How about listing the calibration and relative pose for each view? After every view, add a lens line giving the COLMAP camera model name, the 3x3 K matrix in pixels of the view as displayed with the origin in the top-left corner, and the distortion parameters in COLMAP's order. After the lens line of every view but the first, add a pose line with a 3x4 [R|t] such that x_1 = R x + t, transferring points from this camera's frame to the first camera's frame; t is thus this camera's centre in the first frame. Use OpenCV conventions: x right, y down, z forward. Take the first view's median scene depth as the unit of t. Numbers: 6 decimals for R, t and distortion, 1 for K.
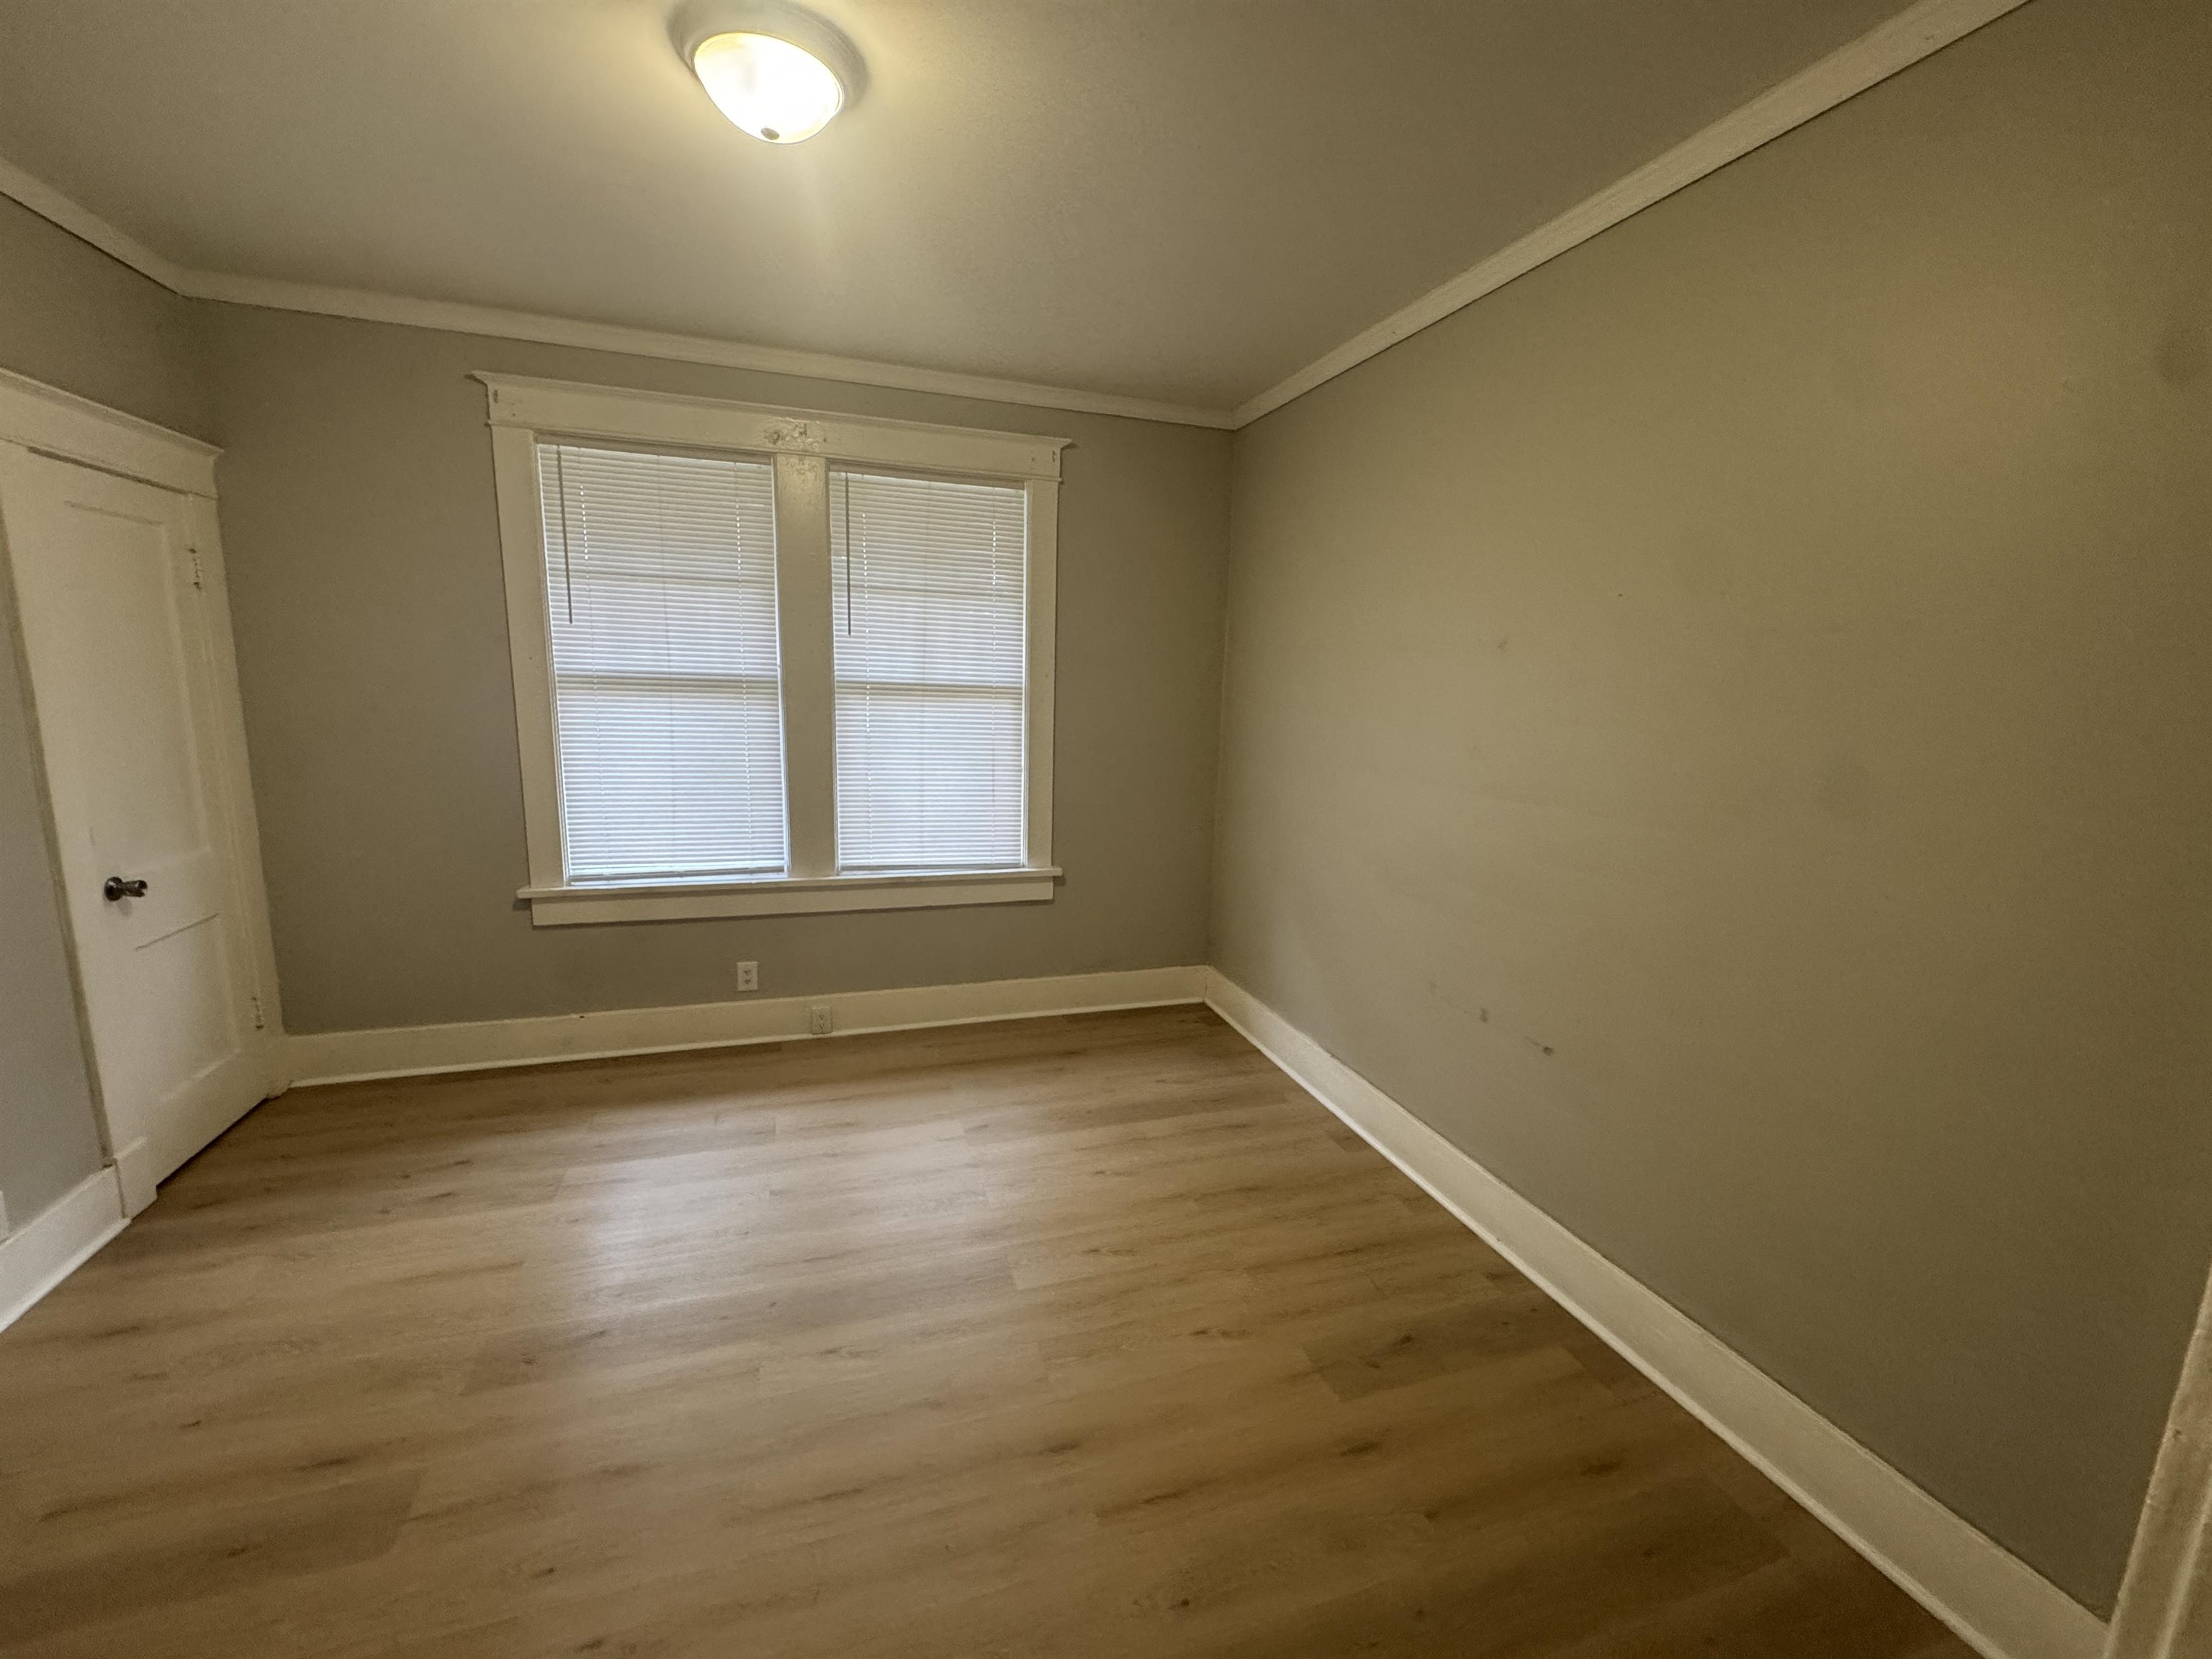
lens RADIAL K [[886.7, 0, 1106.0], [0, 886.7, 829.5], [0, 0, 1]] dist [-0.000914, 0.000026]
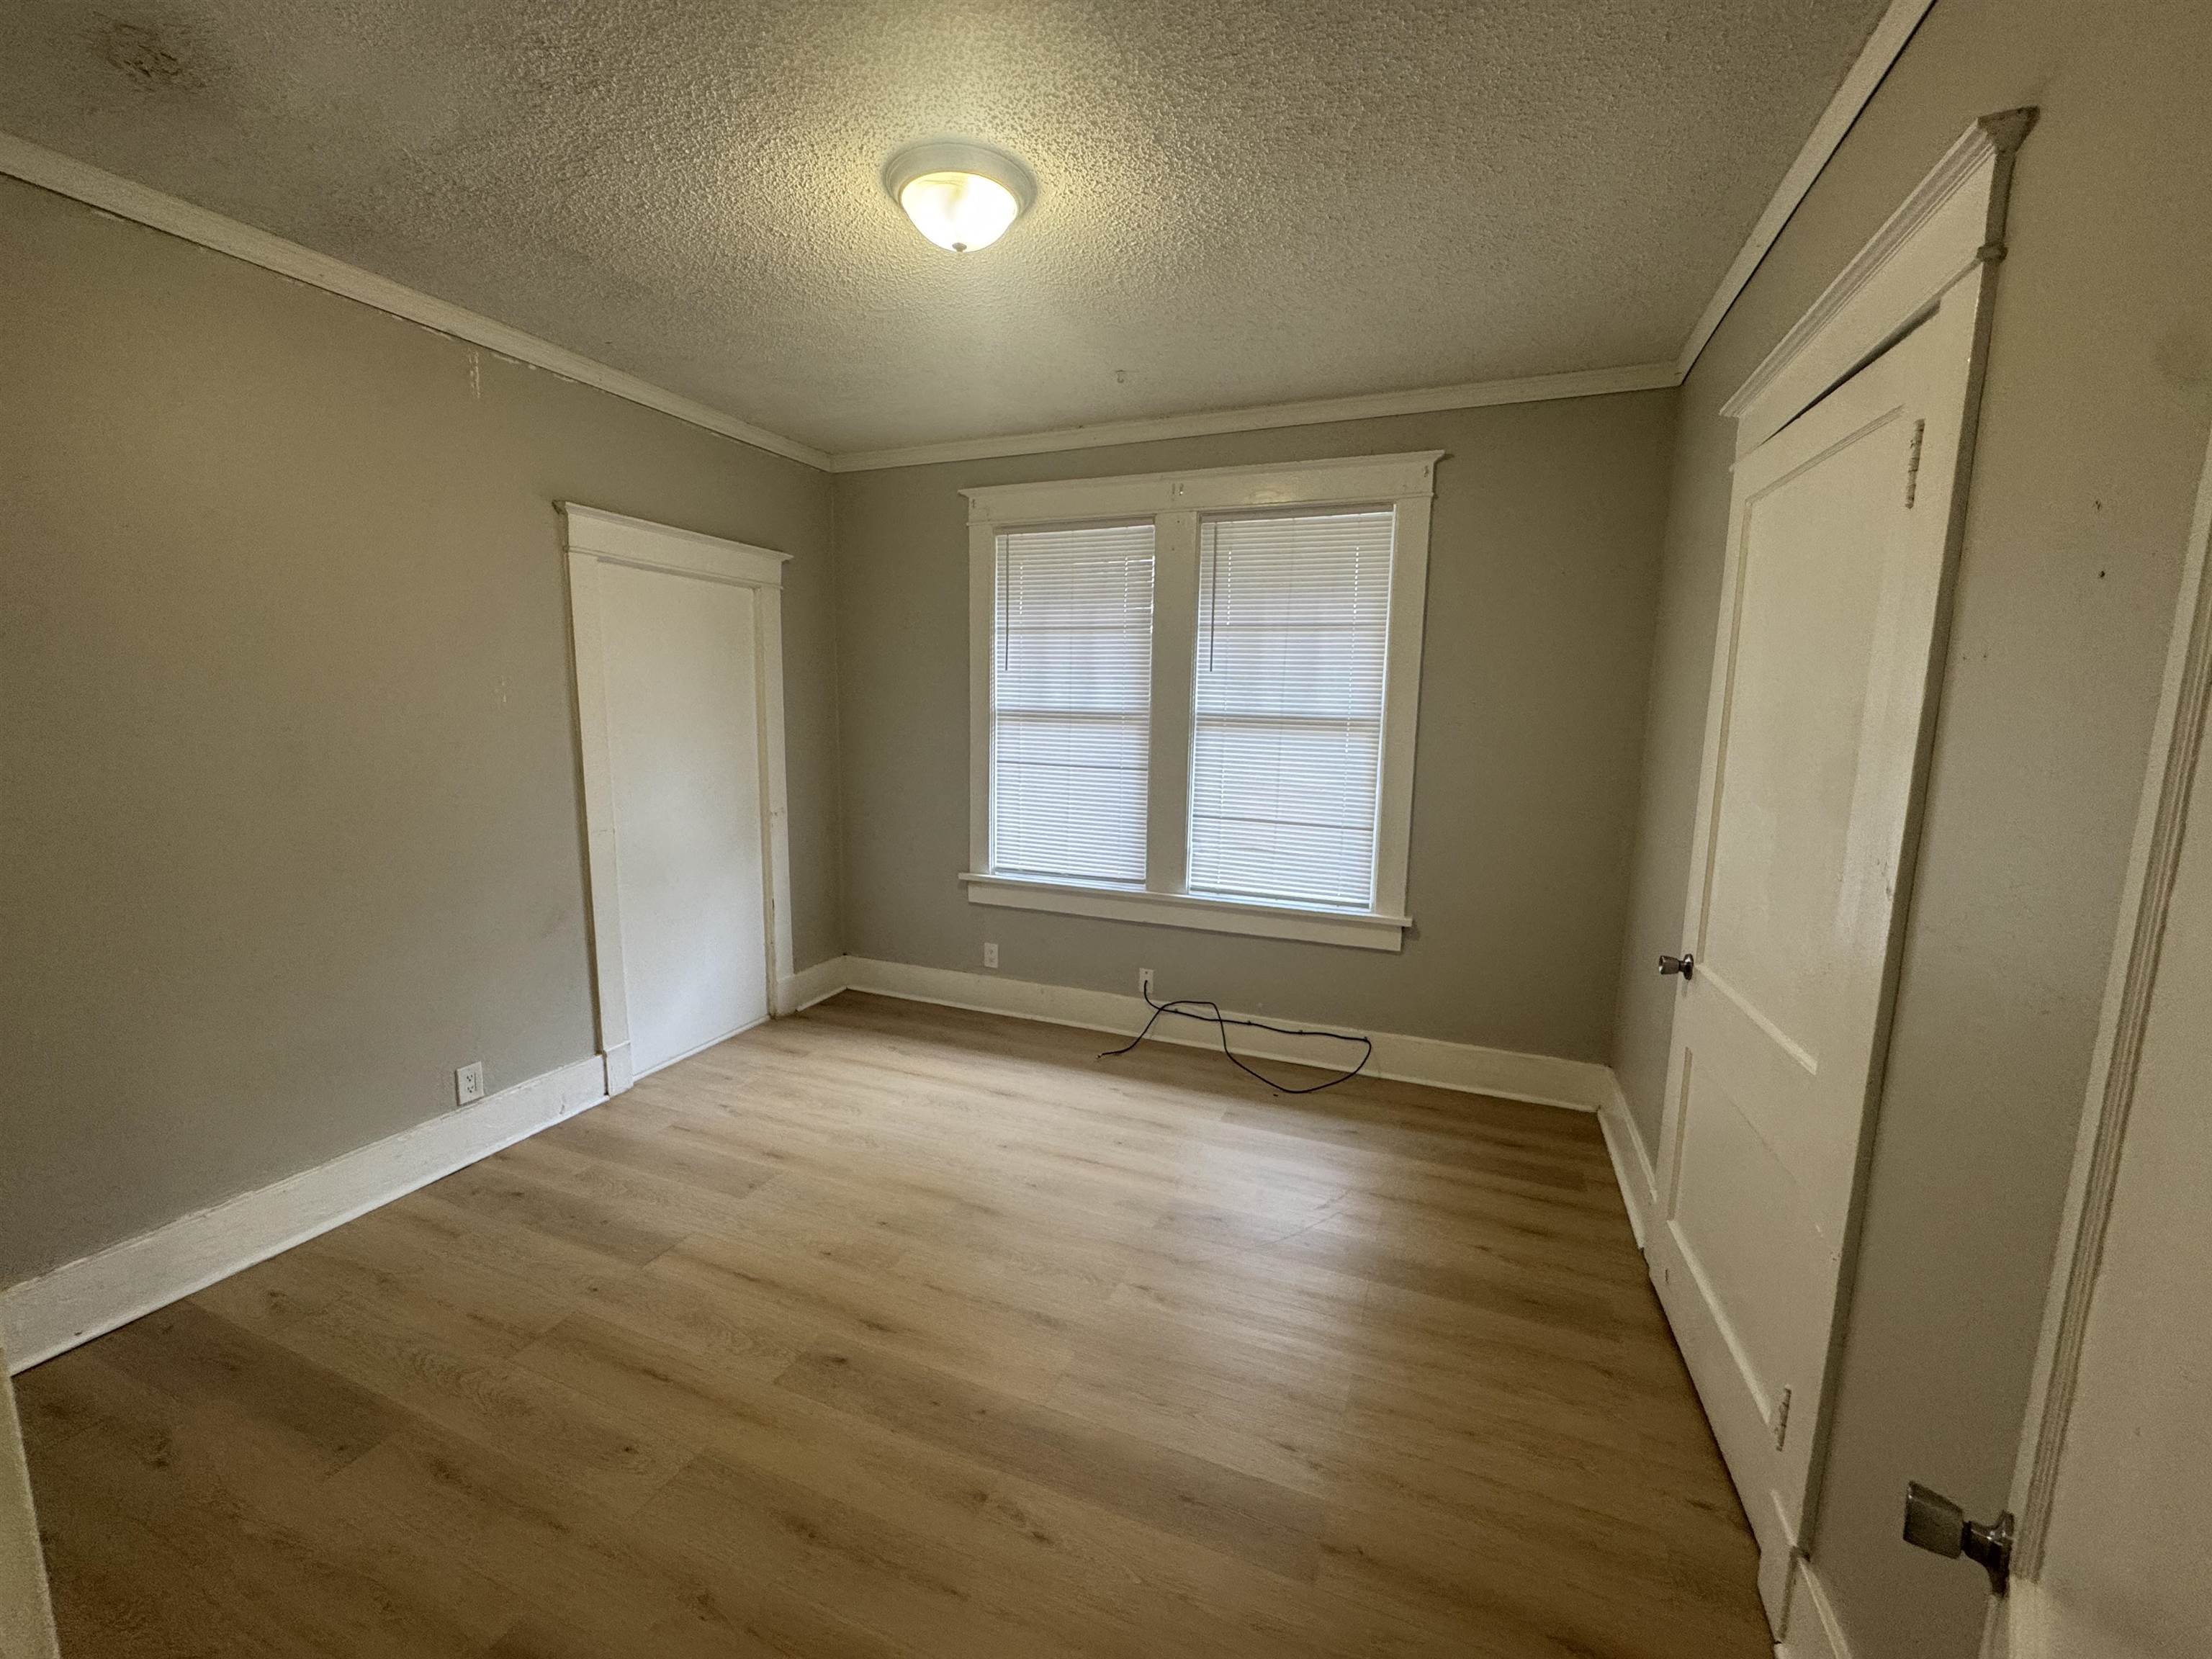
lens RADIAL K [[890.2, 0, 1098.9], [0, 890.2, 840.3], [0, 0, 1]] dist [-0.000305, -0.000118]
pose [[0.772315, 0.085387, -0.629475, 0.305925], [-0.105576, 0.994397, 0.005355, -0.008470], [0.626406, 0.062321, 0.777002, 0.096727]]
